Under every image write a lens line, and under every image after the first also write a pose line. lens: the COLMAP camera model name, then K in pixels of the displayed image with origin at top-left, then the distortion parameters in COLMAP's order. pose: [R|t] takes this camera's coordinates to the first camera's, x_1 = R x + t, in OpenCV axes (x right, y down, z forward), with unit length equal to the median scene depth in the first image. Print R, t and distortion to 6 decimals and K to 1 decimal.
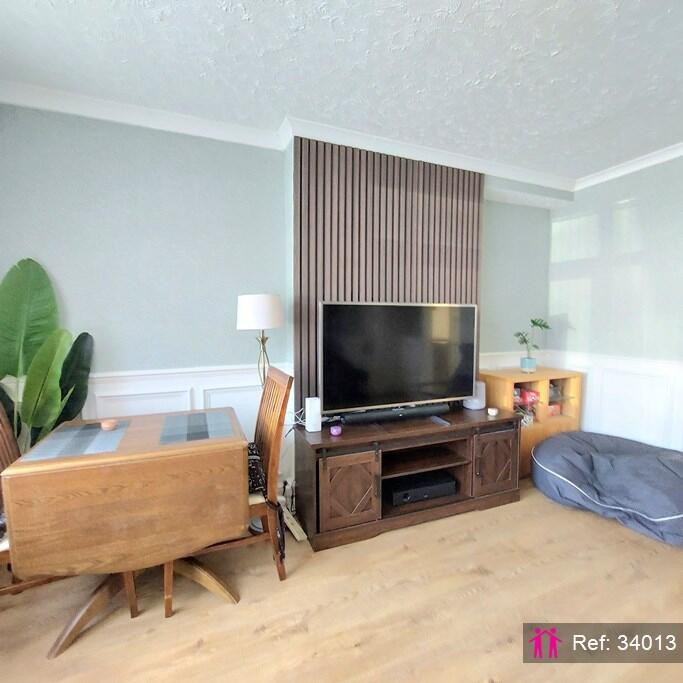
lens RADIAL K [[368.3, 0, 341.5], [0, 368.3, 341.5], [0, 0, 1]] dist [-0.022659, -0.000338]
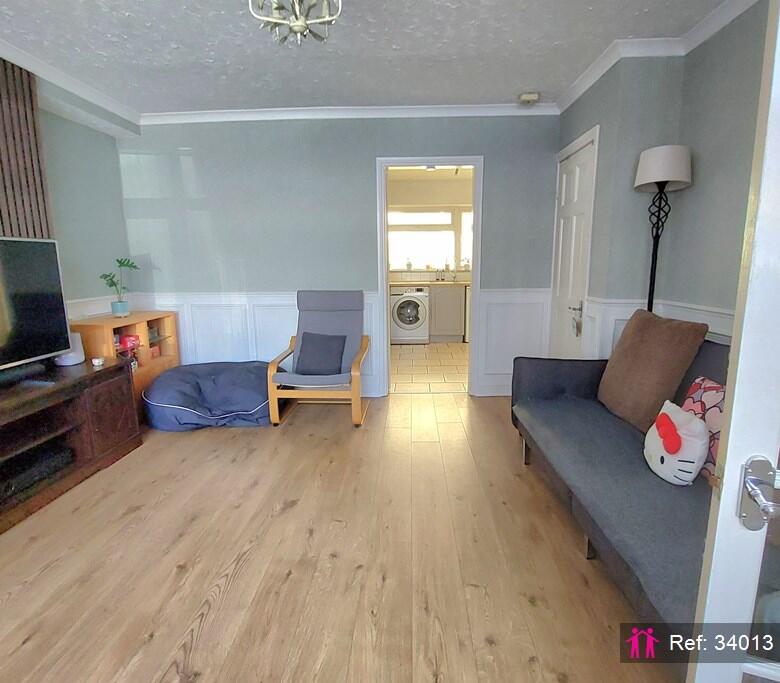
lens RADIAL K [[420.5, 0, 390.0], [0, 420.5, 341.5], [0, 0, 1]] dist [-0.022848, -0.000728]
pose [[0.437341, -0.171910, 0.882711, -0.164539], [0.069929, 0.985088, 0.157201, 0.030920], [-0.896573, -0.007024, 0.442841, -0.097643]]
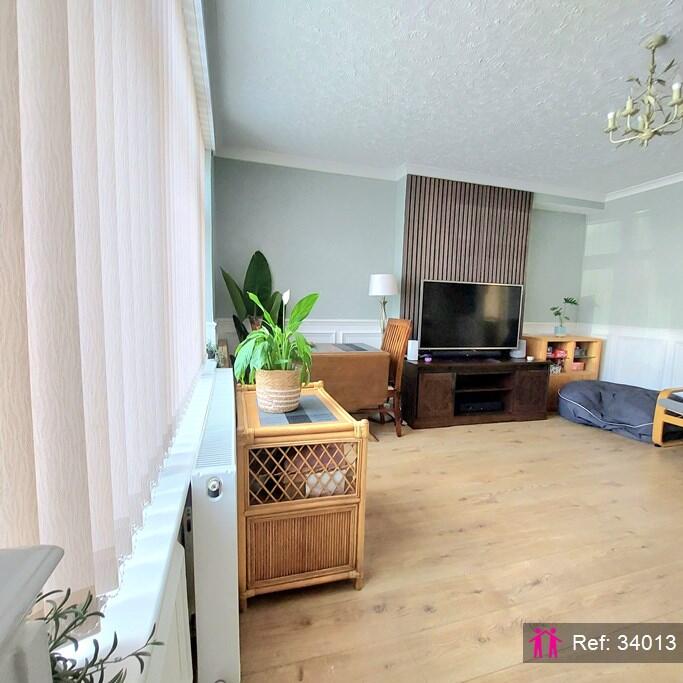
lens RADIAL K [[368.3, 0, 341.5], [0, 368.3, 341.5], [0, 0, 1]] dist [-0.022659, -0.000338]
pose [[0.993292, 0.039230, -0.108774, -0.178392], [-0.035092, 0.998595, 0.039698, 0.089994], [0.110178, -0.035615, 0.993274, -0.526104]]
